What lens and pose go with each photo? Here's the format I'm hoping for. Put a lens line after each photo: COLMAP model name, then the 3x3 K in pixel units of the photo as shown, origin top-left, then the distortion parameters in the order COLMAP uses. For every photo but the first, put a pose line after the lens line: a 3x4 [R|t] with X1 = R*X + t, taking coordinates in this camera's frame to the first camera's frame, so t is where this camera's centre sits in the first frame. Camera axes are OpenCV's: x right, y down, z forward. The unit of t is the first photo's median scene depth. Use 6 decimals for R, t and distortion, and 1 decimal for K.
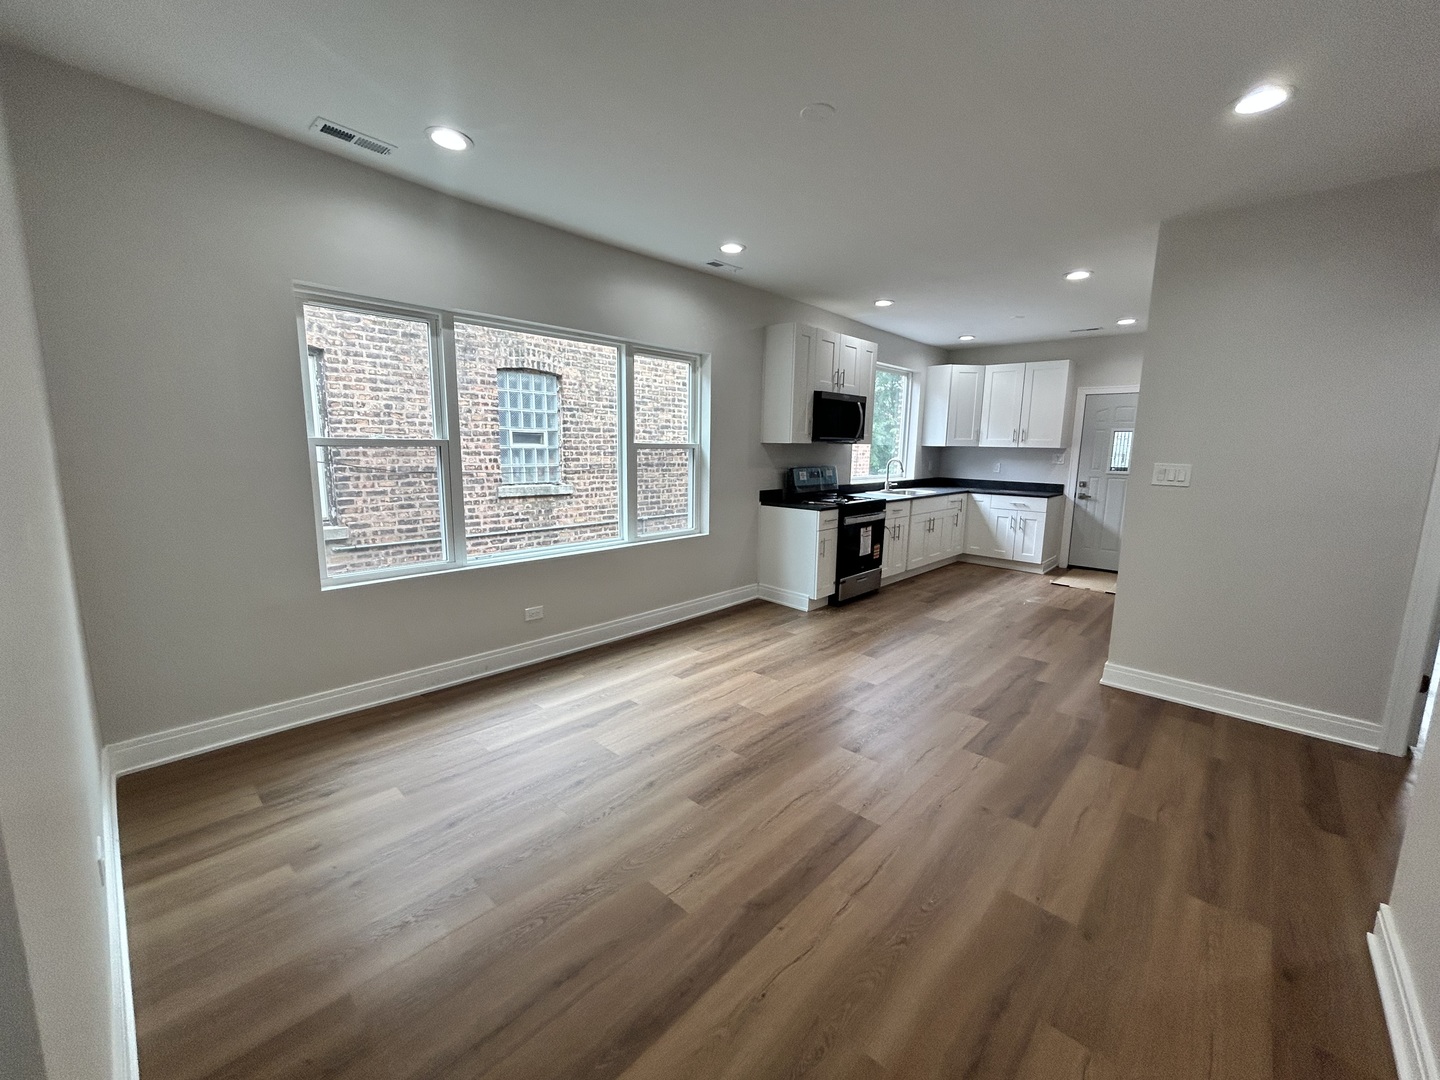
lens RADIAL K [[579.8, 0, 719.4], [0, 579.8, 536.3], [0, 0, 1]] dist [-0.000123, -0.000113]
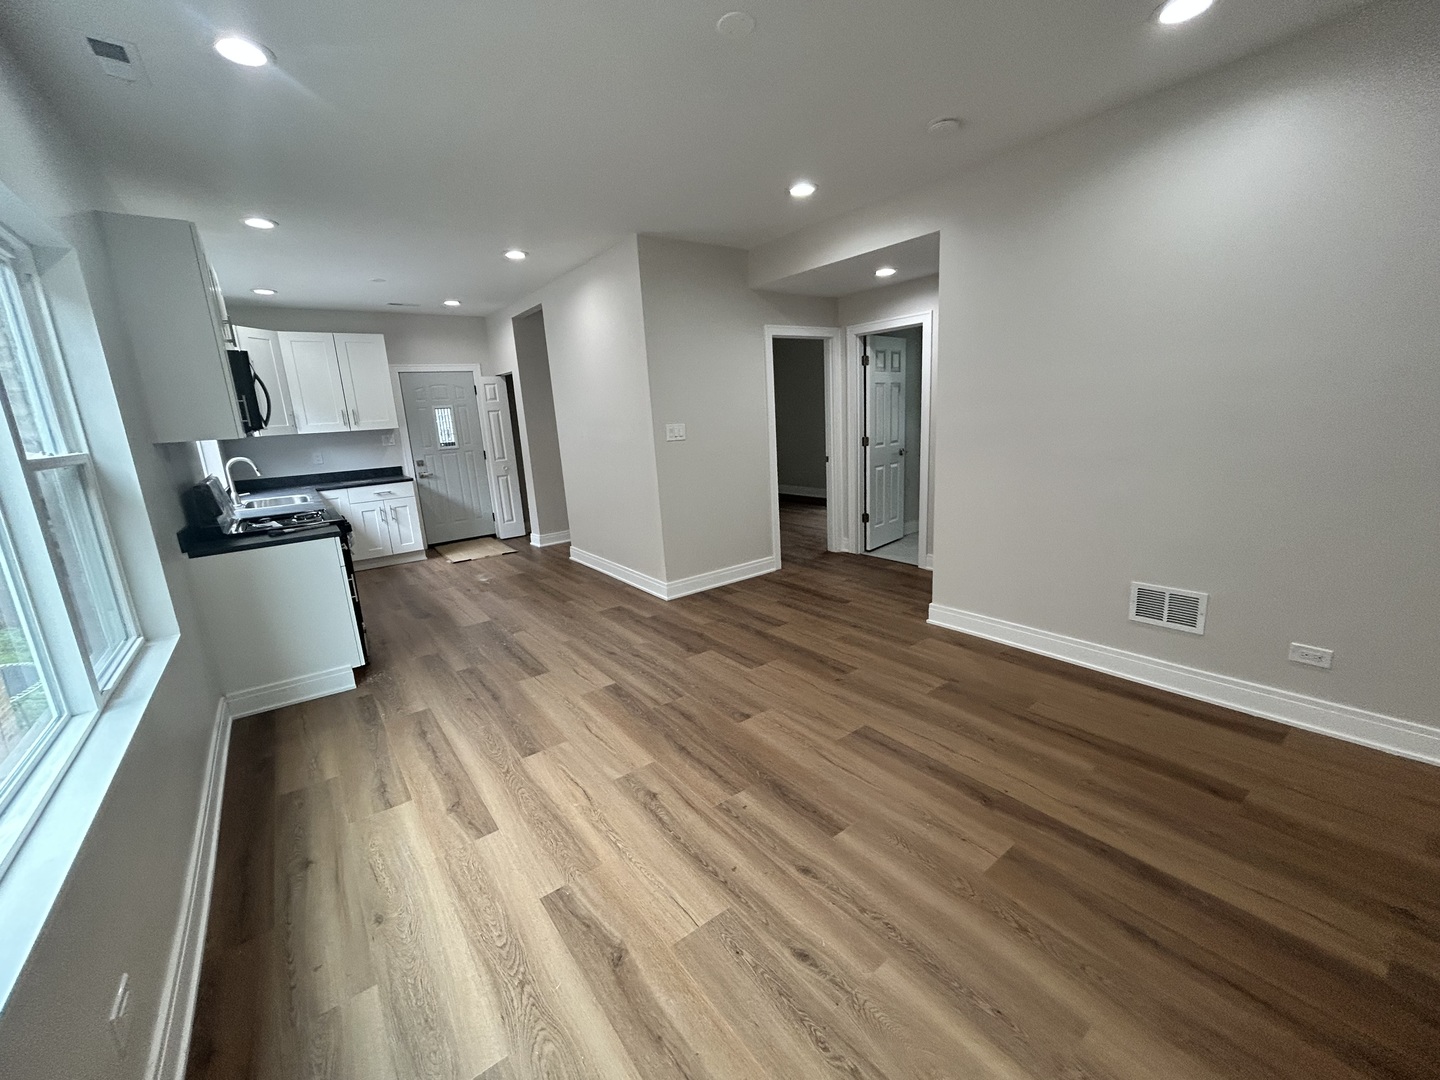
lens RADIAL K [[579.8, 0, 719.4], [0, 579.8, 536.3], [0, 0, 1]] dist [-0.000123, -0.000113]
pose [[0.176719, -0.237548, 0.955166, -0.465845], [0.213624, 0.956563, 0.198372, -0.100409], [-0.960799, 0.168991, 0.219789, 0.536085]]
